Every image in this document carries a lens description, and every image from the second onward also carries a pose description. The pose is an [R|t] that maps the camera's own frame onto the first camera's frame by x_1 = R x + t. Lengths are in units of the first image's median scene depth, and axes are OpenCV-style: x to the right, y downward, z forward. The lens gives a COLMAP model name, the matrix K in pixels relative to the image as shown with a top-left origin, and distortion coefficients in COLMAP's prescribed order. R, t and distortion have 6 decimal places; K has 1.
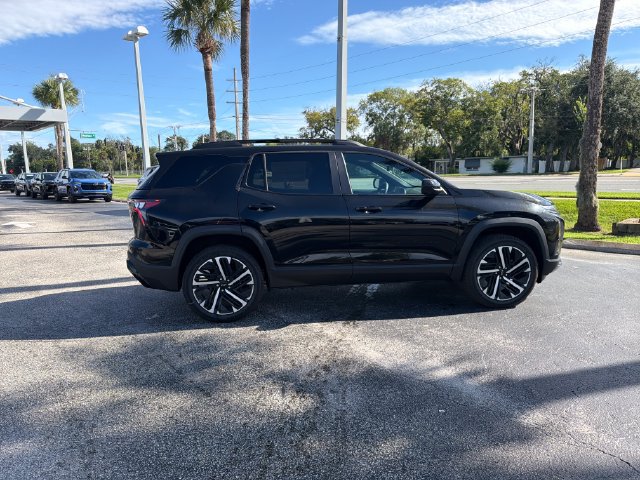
lens RADIAL K [[454.5, 0, 316.1], [0, 454.5, 243.6], [0, 0, 1]] dist [0.034221, -0.043986]
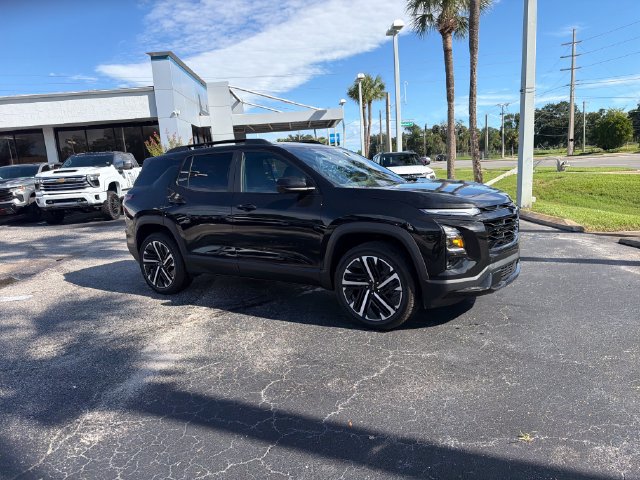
lens RADIAL K [[454.5, 0, 313.9], [0, 454.5, 241.8], [0, 0, 1]] dist [0.034221, -0.043986]
pose [[0.755662, 0.079521, -0.650117, 0.850019], [-0.055175, 0.996803, 0.057794, -0.060784], [0.652634, -0.007802, 0.757633, 0.298577]]
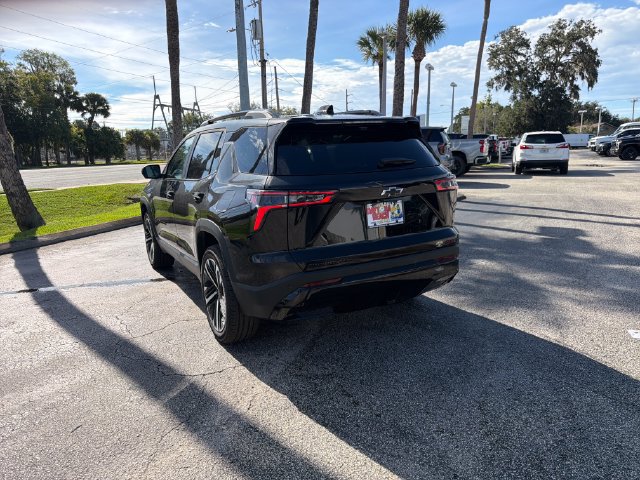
lens RADIAL K [[454.5, 0, 314.3], [0, 454.5, 243.0], [0, 0, 1]] dist [0.034221, -0.043986]
pose [[-0.372573, -0.152576, 0.915374, -0.958723], [0.190180, 0.952902, 0.236238, -0.199045], [-0.908307, 0.262102, -0.326009, 1.378231]]
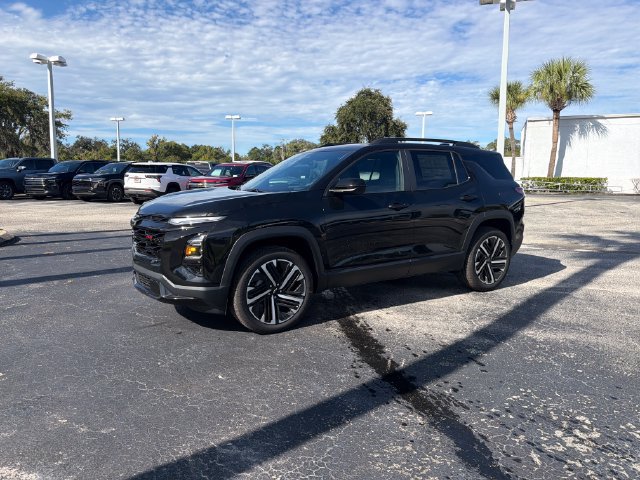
lens RADIAL K [[454.5, 0, 317.9], [0, 454.5, 244.5], [0, 0, 1]] dist [0.034221, -0.043986]
pose [[-0.904835, 0.077817, -0.418591, 0.627941], [-0.056869, 0.952257, 0.299955, -0.328665], [0.421948, 0.295215, -0.857209, 2.085639]]
